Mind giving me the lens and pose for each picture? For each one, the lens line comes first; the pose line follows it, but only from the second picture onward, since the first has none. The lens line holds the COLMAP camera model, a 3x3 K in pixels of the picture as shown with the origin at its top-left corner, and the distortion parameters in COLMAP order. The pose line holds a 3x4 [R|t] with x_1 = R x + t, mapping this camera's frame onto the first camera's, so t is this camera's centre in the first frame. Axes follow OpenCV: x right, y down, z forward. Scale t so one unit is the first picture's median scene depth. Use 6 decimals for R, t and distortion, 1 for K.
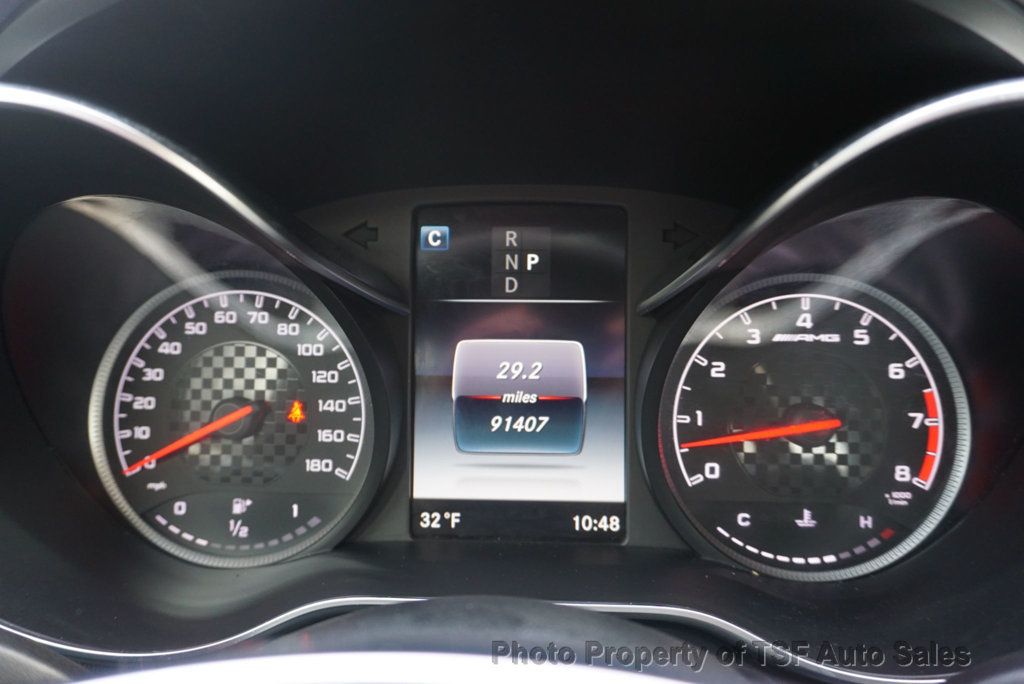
lens RADIAL K [[802.5, 0, 506.6], [0, 802.5, 346.8], [0, 0, 1]] dist [-0.013096, 0.003000]
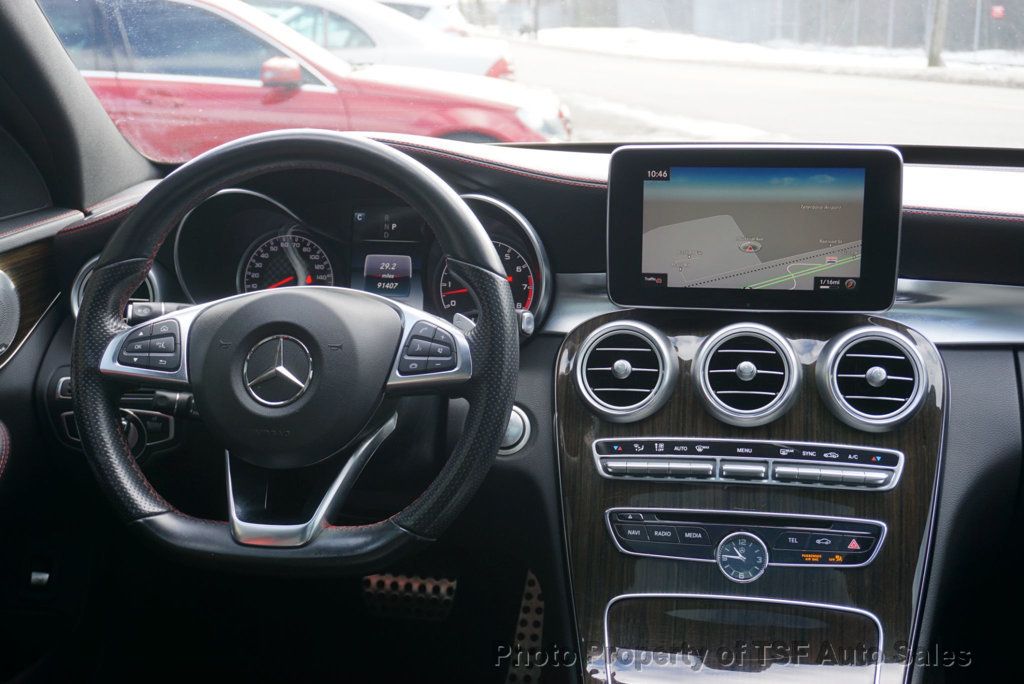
lens RADIAL K [[1282.8, 0, 508.7], [0, 1282.8, 345.6], [0, 0, 1]] dist [0.004190, 0.000000]
pose [[0.993718, 0.027564, -0.108462, 0.913663], [-0.021842, 0.998324, 0.053595, 0.056270], [0.109757, -0.050889, 0.992655, -3.348324]]
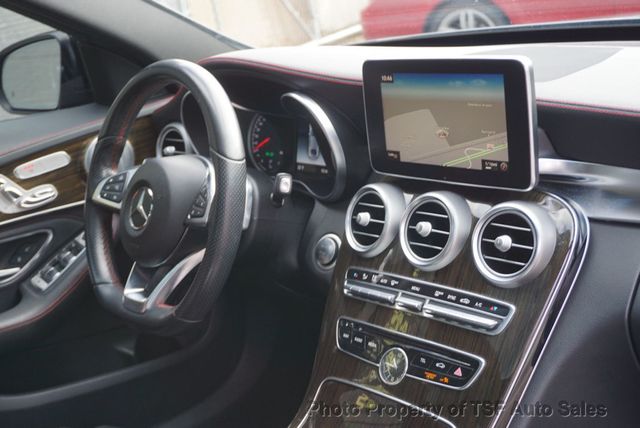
lens RADIAL K [[948.8, 0, 321.5], [0, 948.8, 215.6], [0, 0, 1]] dist [-0.080226, 0.000000]
pose [[0.688937, 0.111544, -0.716187, 3.565085], [0.006224, 0.987141, 0.159731, -0.327446], [0.724795, -0.114502, 0.679384, -2.319270]]
